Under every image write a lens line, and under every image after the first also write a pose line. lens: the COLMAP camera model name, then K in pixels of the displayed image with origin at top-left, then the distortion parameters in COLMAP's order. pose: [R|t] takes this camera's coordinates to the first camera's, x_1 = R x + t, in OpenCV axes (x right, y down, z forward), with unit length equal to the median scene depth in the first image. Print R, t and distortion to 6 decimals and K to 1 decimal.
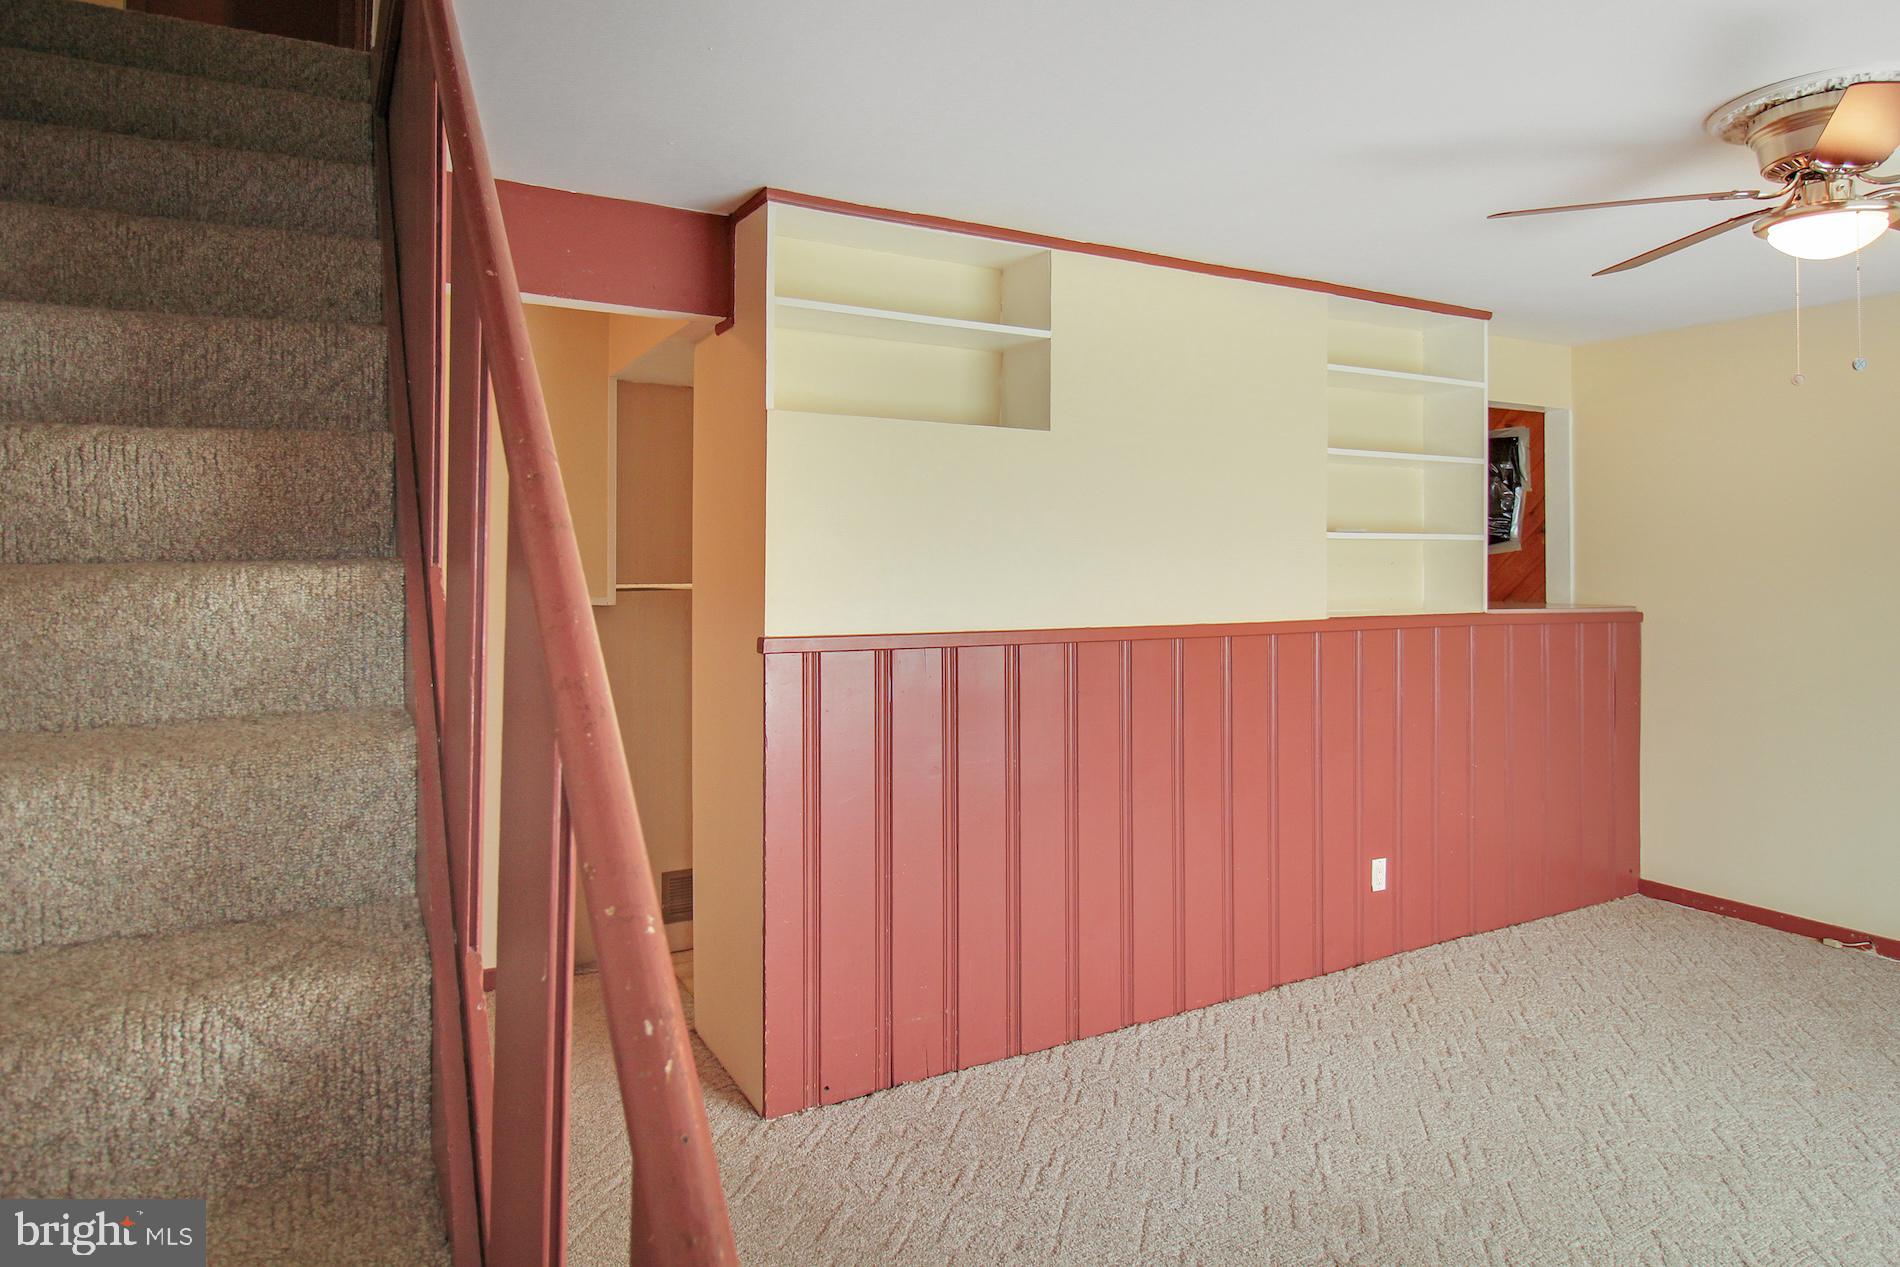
lens RADIAL K [[1130.6, 0, 983.4], [0, 1130.6, 564.3], [0, 0, 1]] dist [0.030450, -0.017446]
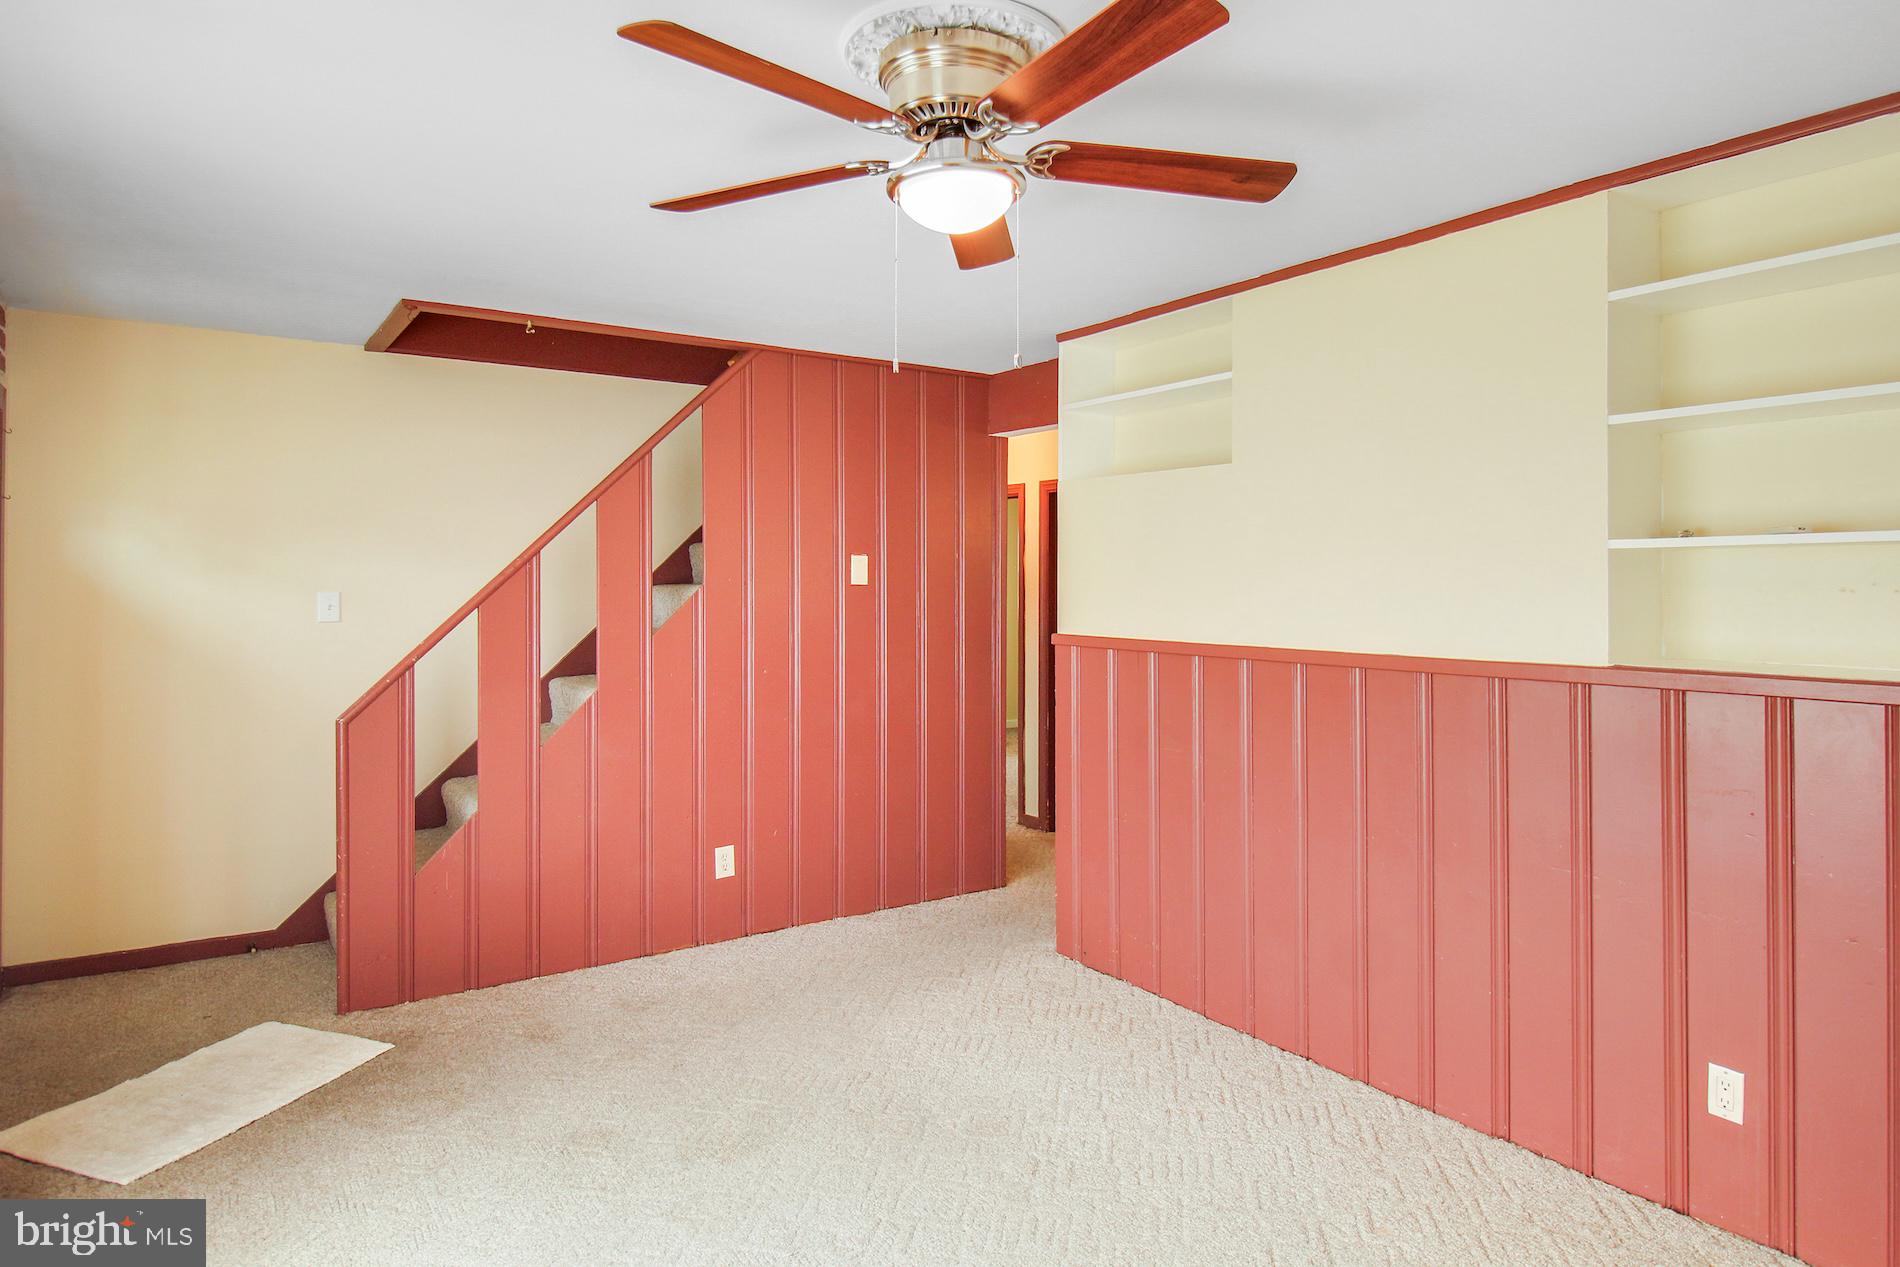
lens RADIAL K [[1144.0, 0, 999.8], [0, 1144.0, 574.9], [0, 0, 1]] dist [0.041214, -0.021173]
pose [[0.092099, -0.009621, -0.995703, 0.919961], [-0.002833, 0.999947, -0.009924, 0.000734], [0.995746, 0.003735, 0.092067, 0.538683]]
